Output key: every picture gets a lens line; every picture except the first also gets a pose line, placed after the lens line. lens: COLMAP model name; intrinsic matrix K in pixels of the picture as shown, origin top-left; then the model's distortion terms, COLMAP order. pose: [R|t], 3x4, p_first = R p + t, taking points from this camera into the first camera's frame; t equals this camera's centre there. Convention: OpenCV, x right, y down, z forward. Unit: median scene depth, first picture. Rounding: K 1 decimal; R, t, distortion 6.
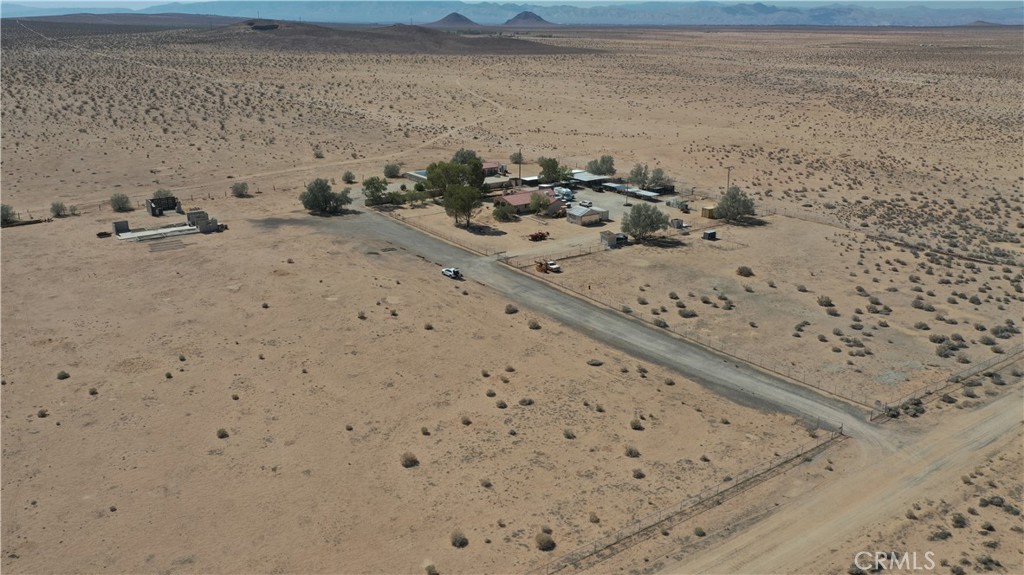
lens RADIAL K [[807.8, 0, 507.5], [0, 807.8, 277.0], [0, 0, 1]] dist [-0.000558, -0.000897]
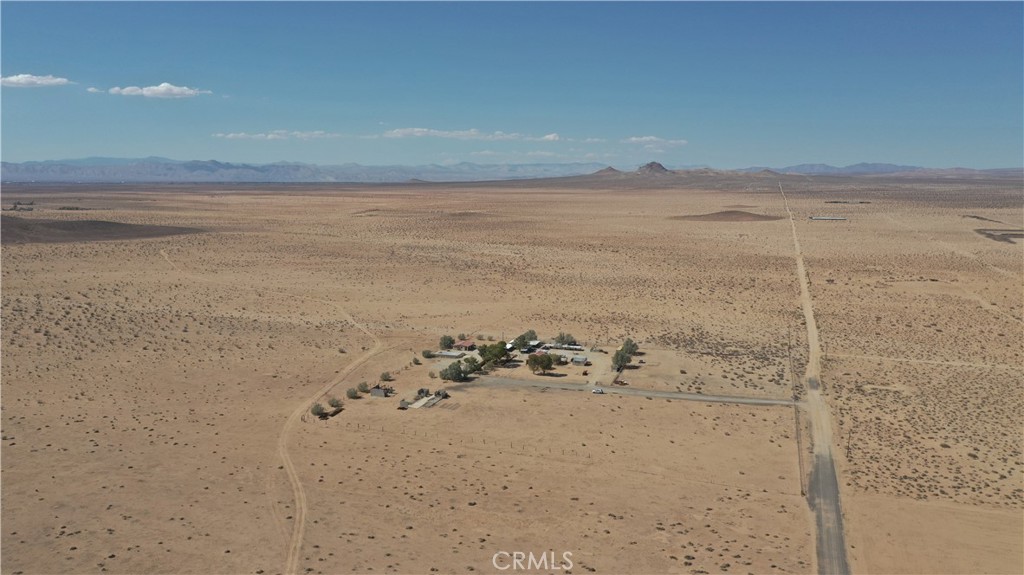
lens RADIAL K [[796.0, 0, 512.0], [0, 796.0, 287.5], [0, 0, 1]] dist [-0.007358, 0.003350]
pose [[0.799767, -0.084471, 0.594338, -1.185218], [0.182740, 0.977322, -0.106999, -0.072368], [-0.571821, 0.194184, 0.797065, -0.518953]]
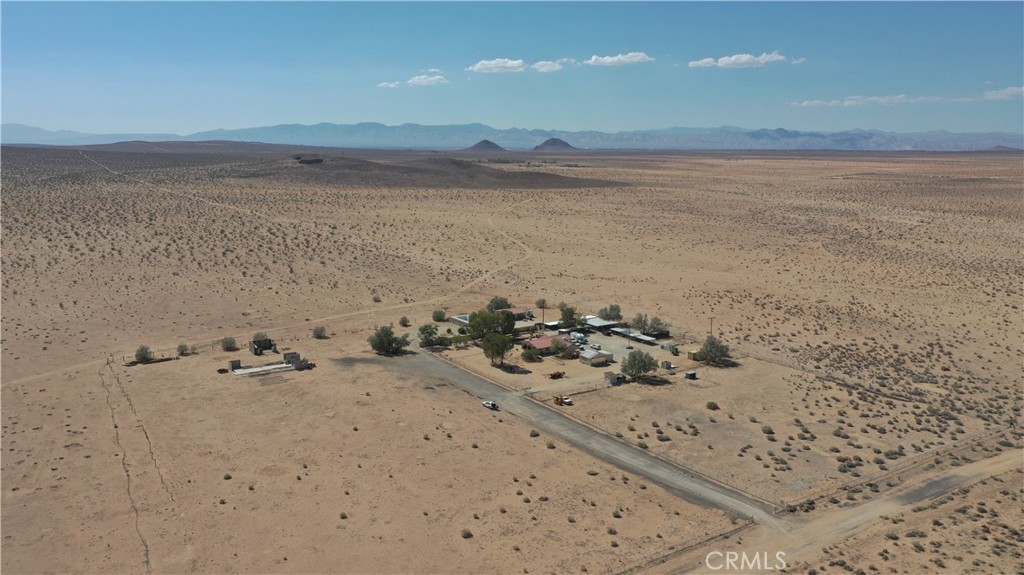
lens RADIAL K [[807.8, 0, 507.5], [0, 807.8, 277.0], [0, 0, 1]] dist [-0.000558, -0.000897]
pose [[0.999396, 0.004466, -0.034466, 0.003444], [-0.009410, 0.989439, -0.144641, -0.016375], [0.033456, 0.144878, 0.988884, -0.267566]]
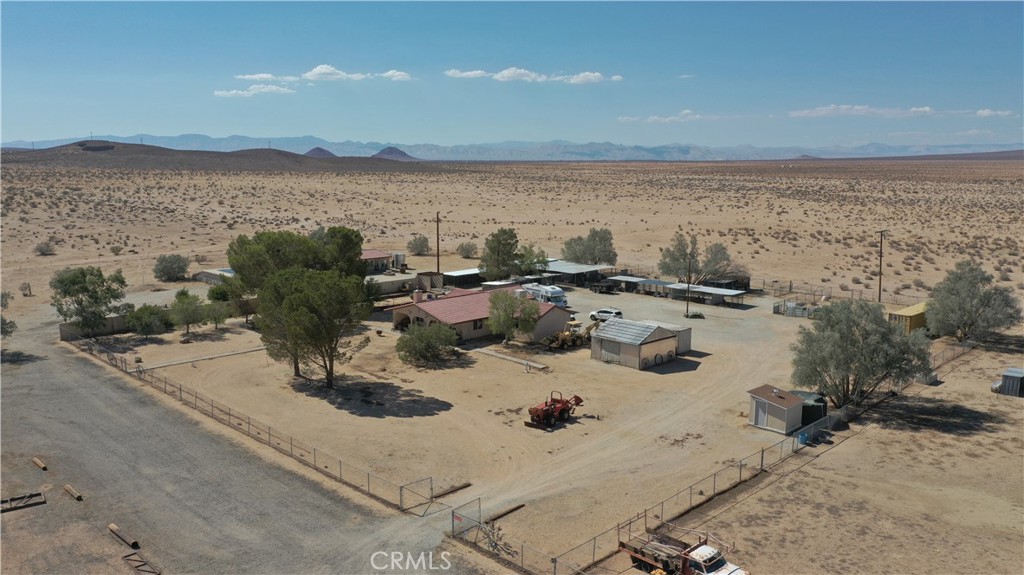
lens RADIAL K [[807.8, 0, 507.5], [0, 807.8, 277.0], [0, 0, 1]] dist [-0.000558, -0.000897]
pose [[0.986351, -0.026043, 0.162583, -0.027588], [0.051818, 0.986337, -0.156378, -0.048623], [-0.156289, 0.162668, 0.974224, 0.613385]]
